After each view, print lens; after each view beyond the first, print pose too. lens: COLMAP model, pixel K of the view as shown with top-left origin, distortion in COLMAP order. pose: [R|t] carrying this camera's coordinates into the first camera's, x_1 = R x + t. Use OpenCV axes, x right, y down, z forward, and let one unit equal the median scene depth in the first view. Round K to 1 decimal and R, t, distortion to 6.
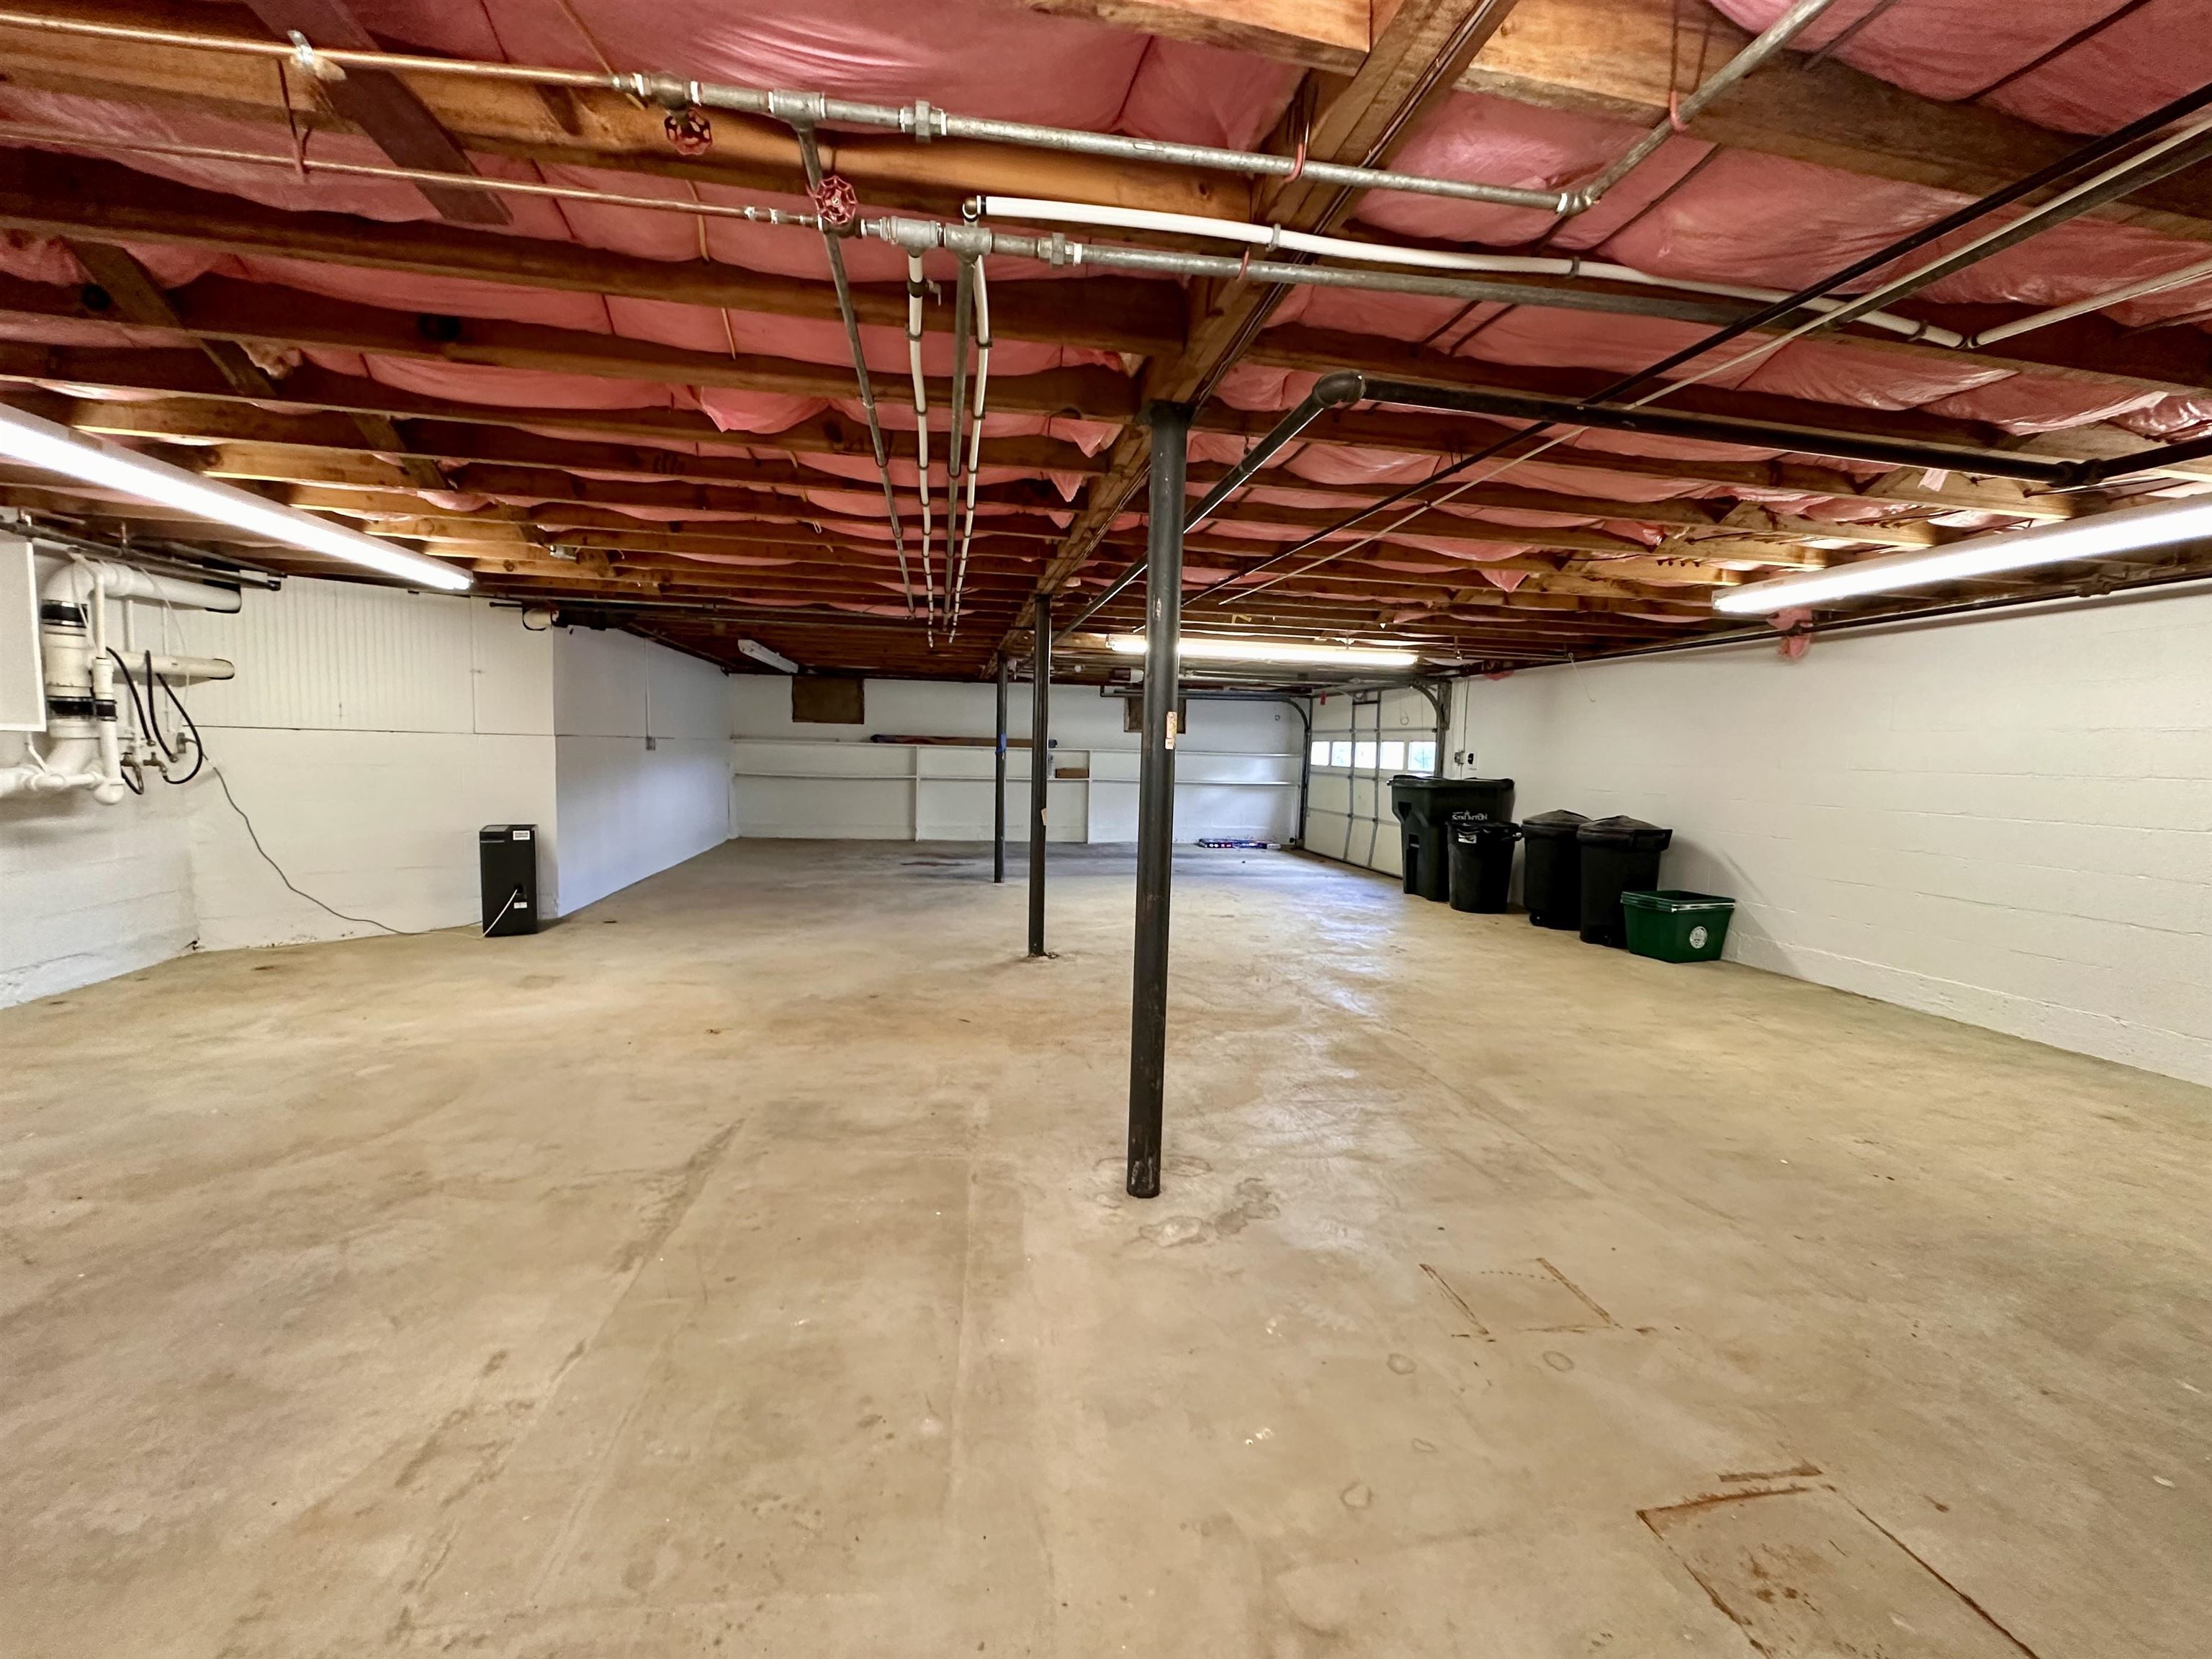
lens RADIAL K [[880.2, 0, 1104.5], [0, 880.2, 830.1], [0, 0, 1]] dist [-0.000935, -0.000223]
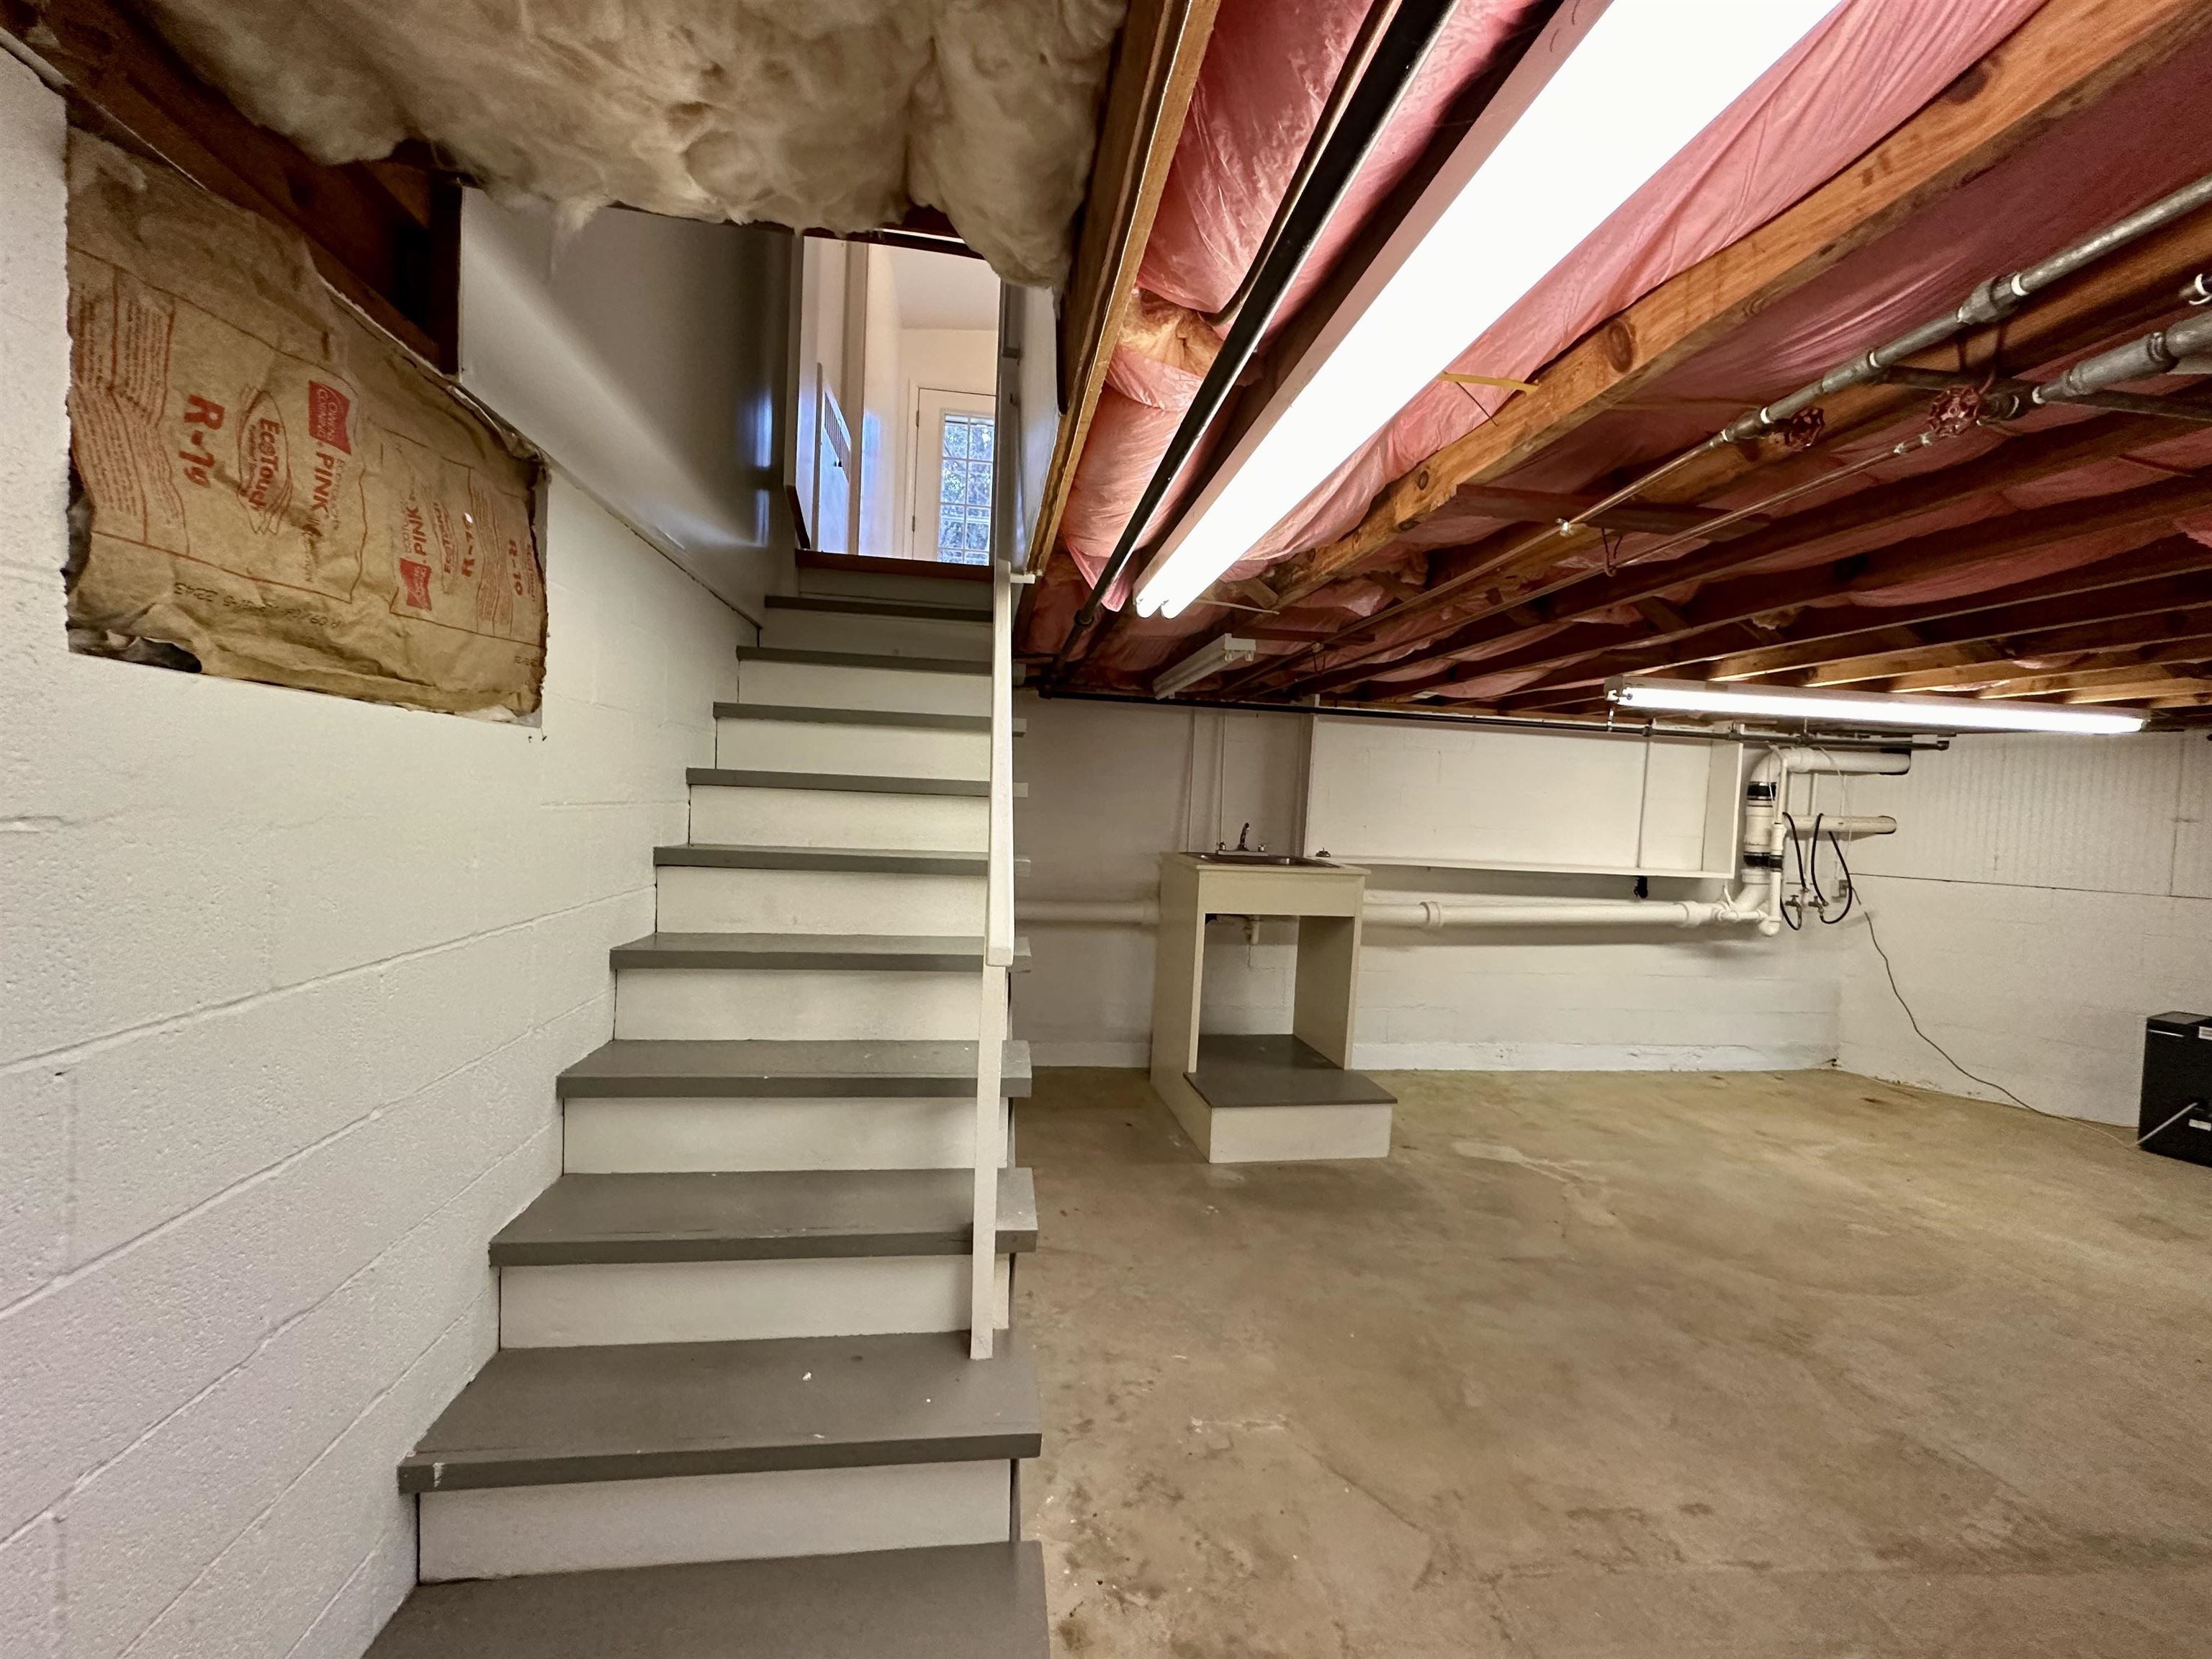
lens RADIAL K [[880.2, 0, 1104.5], [0, 880.2, 830.1], [0, 0, 1]] dist [-0.000935, -0.000223]
pose [[-0.054202, 0.003574, -0.998524, 0.275988], [-0.131882, 0.991208, 0.010707, -0.095726], [0.989782, 0.132268, -0.053254, 0.128236]]
